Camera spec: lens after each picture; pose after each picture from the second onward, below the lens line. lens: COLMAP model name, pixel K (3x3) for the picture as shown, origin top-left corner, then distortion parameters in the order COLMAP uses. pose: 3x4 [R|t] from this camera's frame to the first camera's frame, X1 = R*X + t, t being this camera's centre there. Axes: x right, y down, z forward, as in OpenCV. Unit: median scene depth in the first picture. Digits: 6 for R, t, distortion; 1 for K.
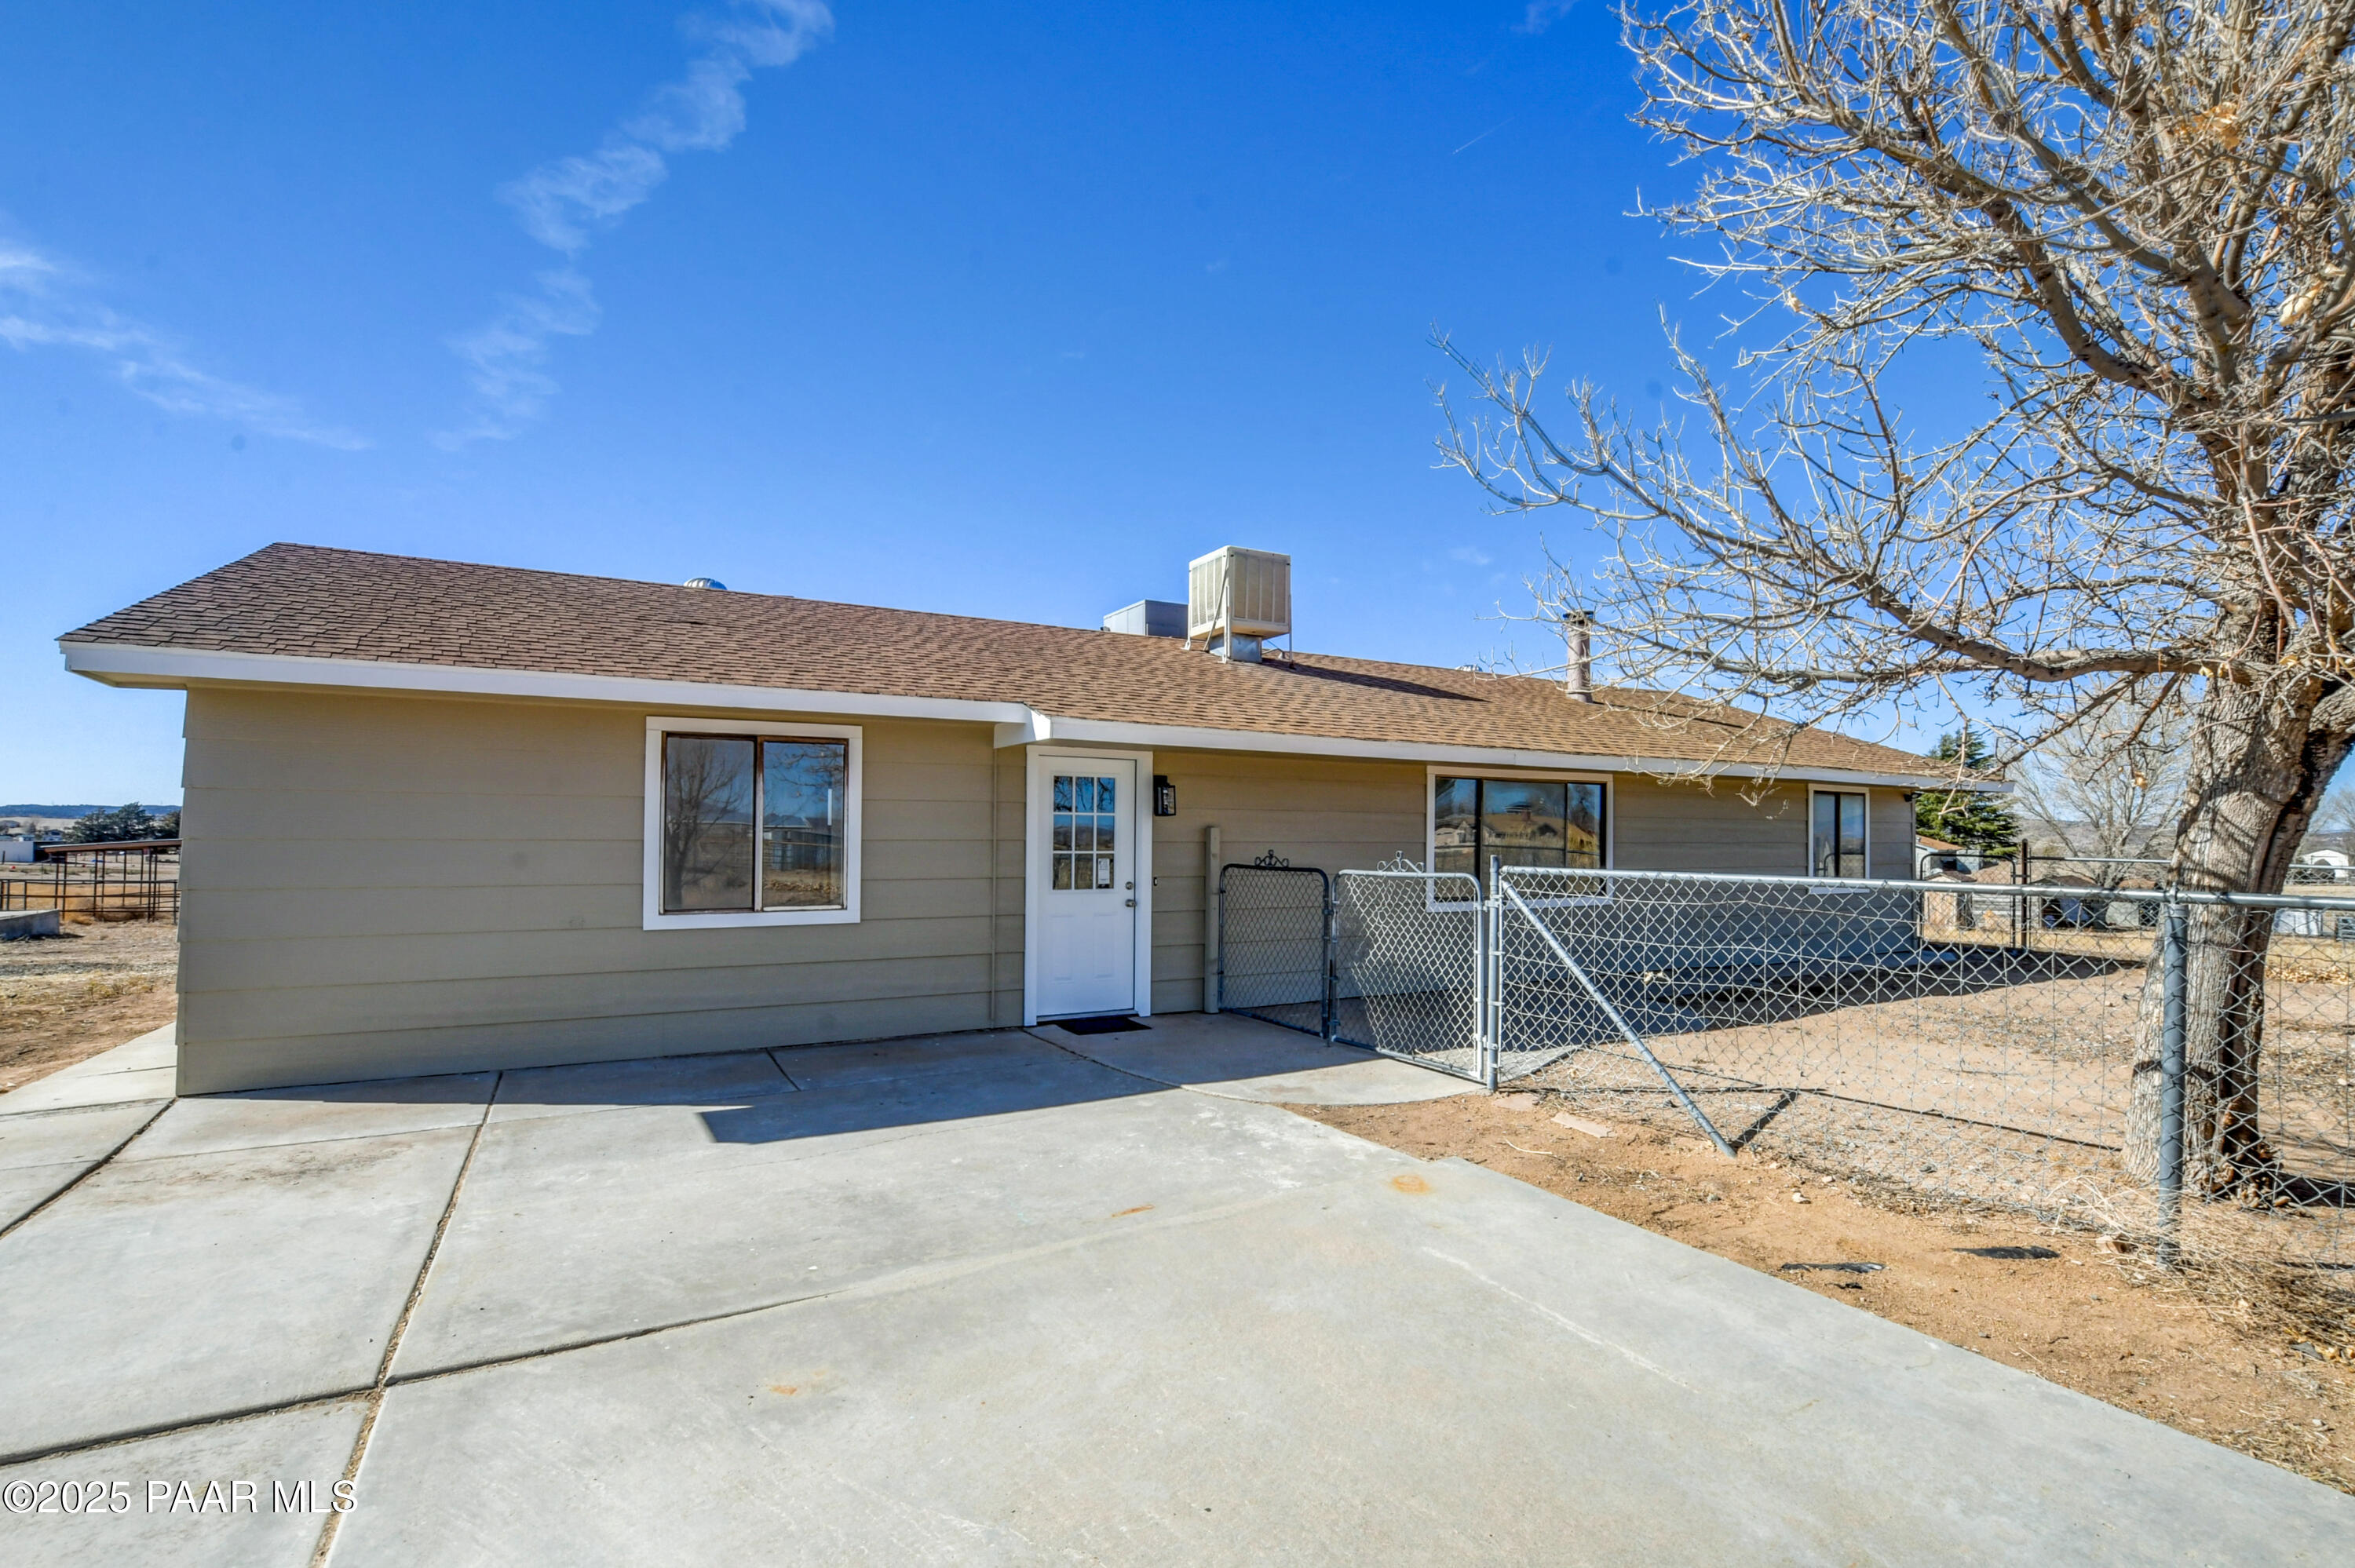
lens RADIAL K [[1043.1, 0, 1184.5], [0, 1043.1, 829.7], [0, 0, 1]] dist [-0.033954, -0.000127]
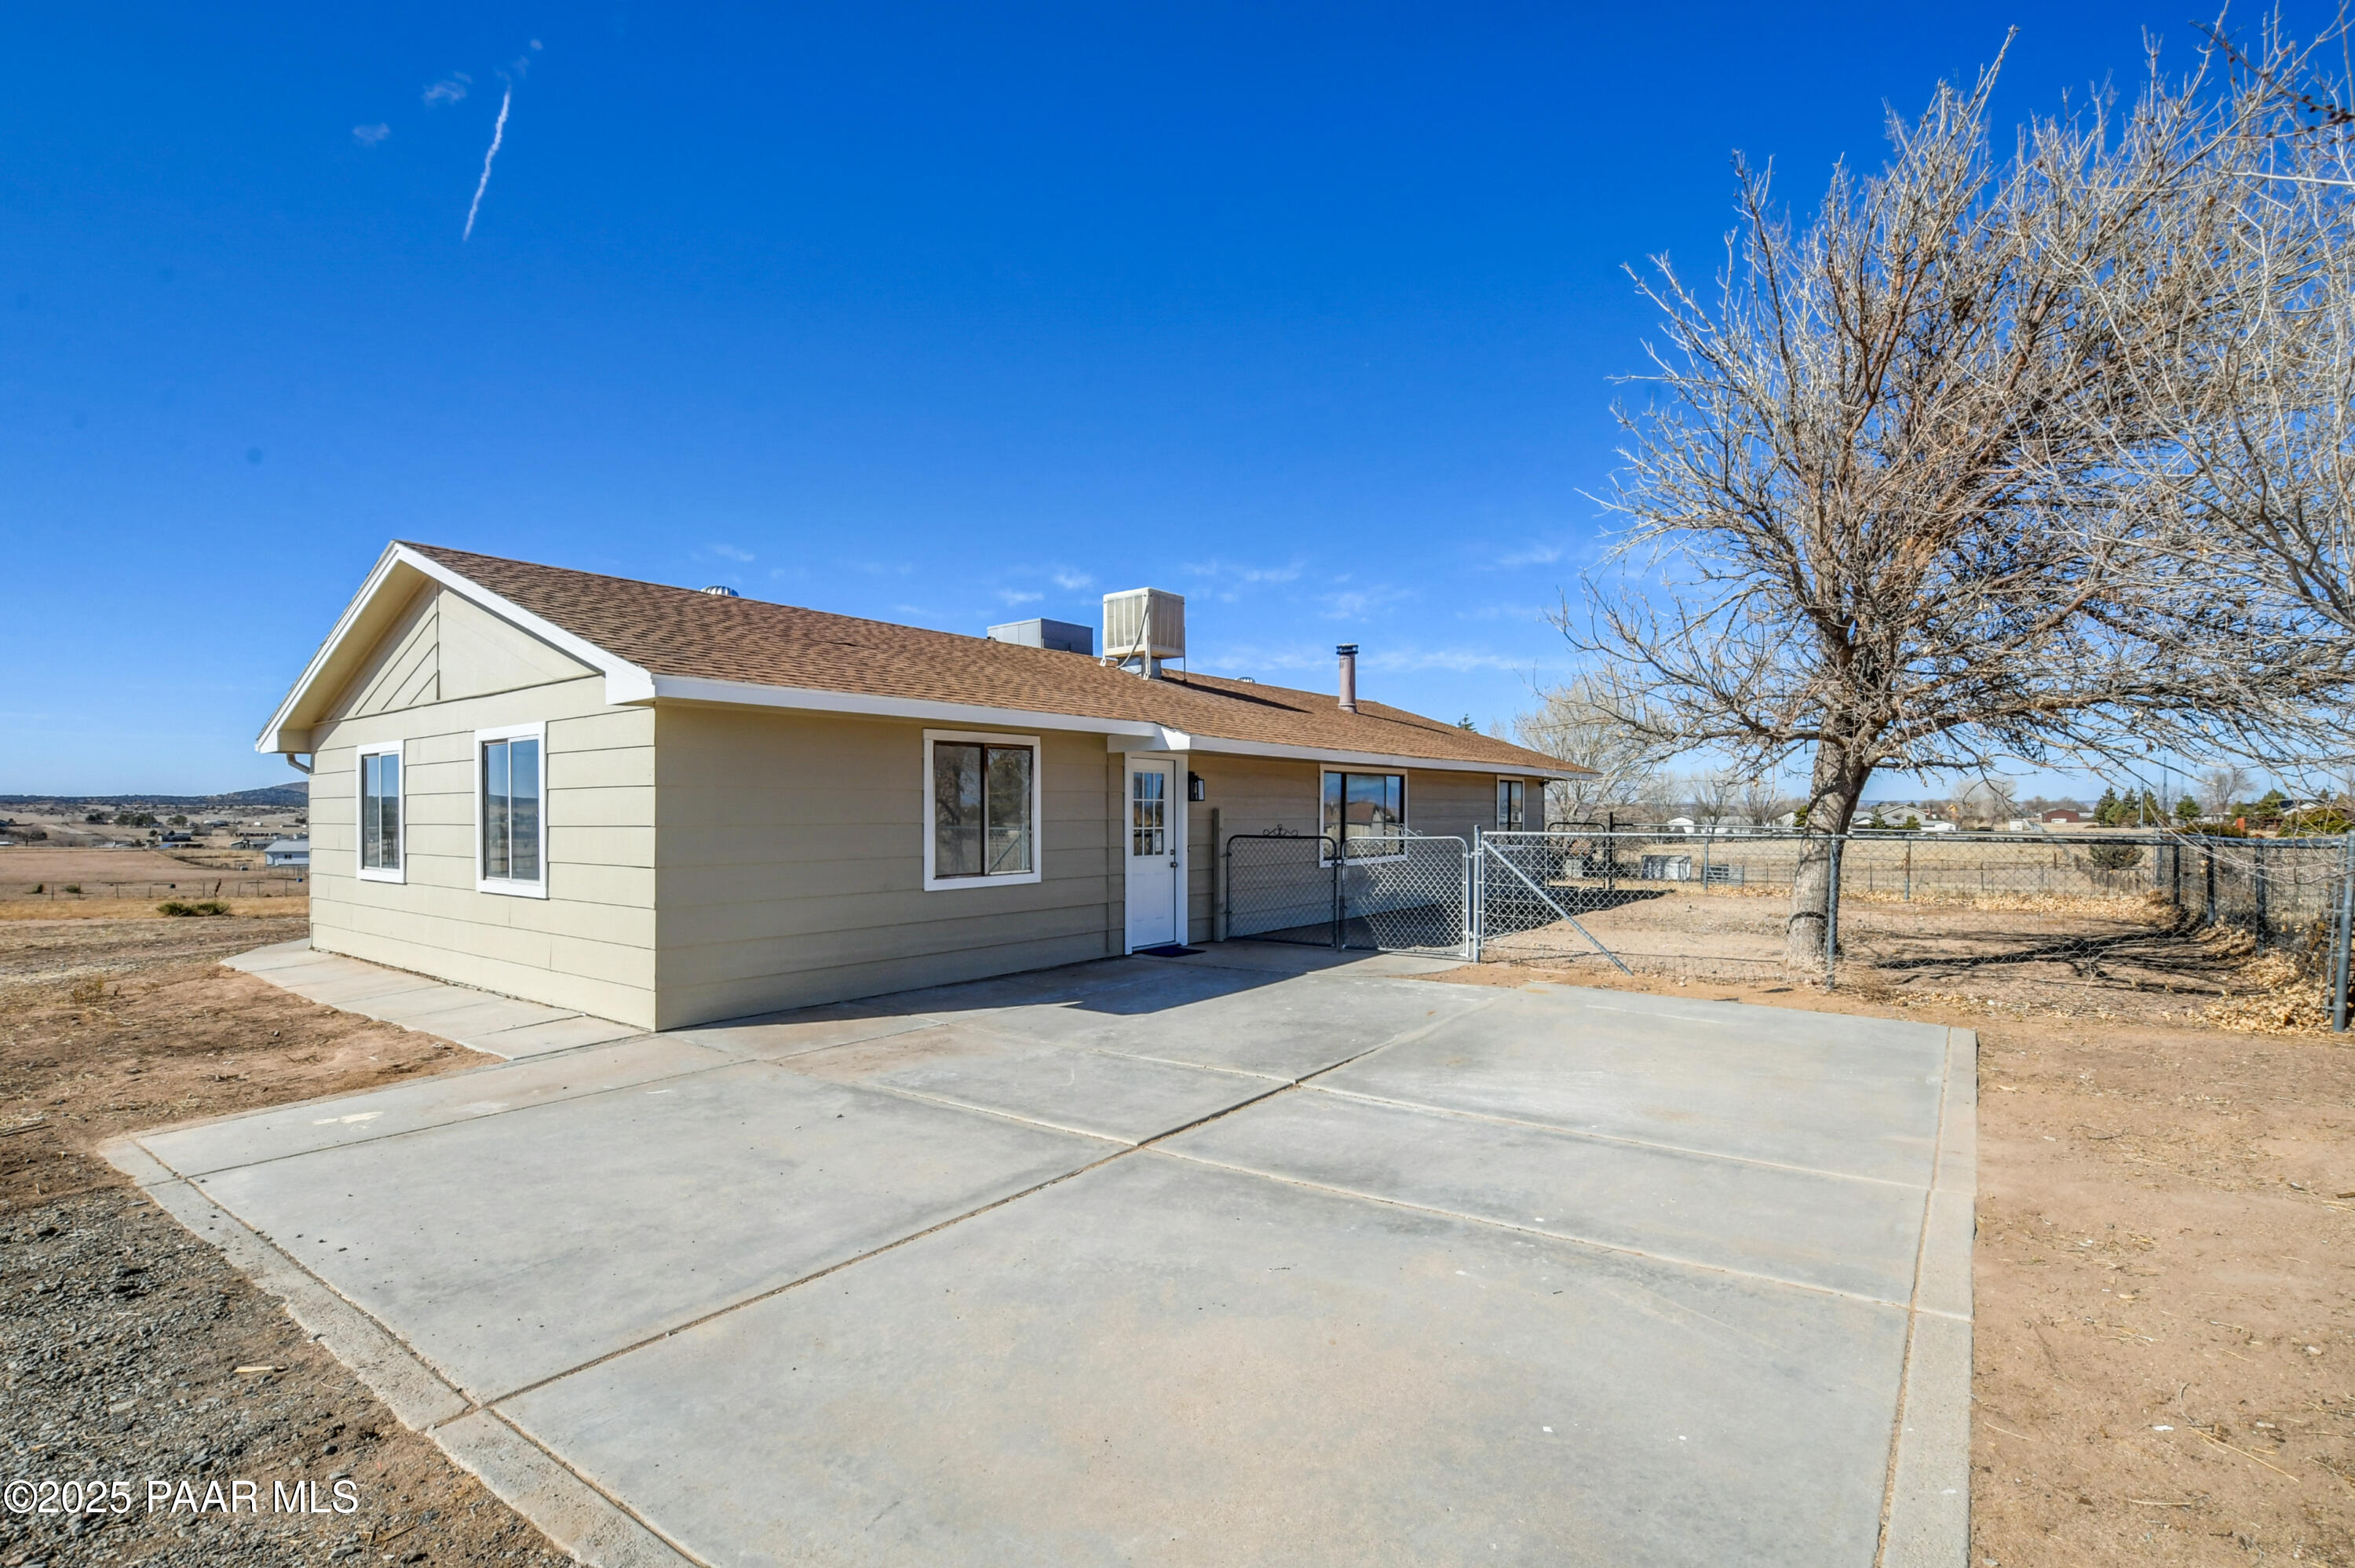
lens RADIAL K [[1043.1, 0, 1184.5], [0, 1043.1, 829.7], [0, 0, 1]] dist [-0.033954, -0.000127]
pose [[0.921765, -0.015098, 0.387456, -0.602690], [0.006074, 0.999681, 0.024502, -0.010001], [-0.387702, -0.020232, 0.921563, -0.290742]]
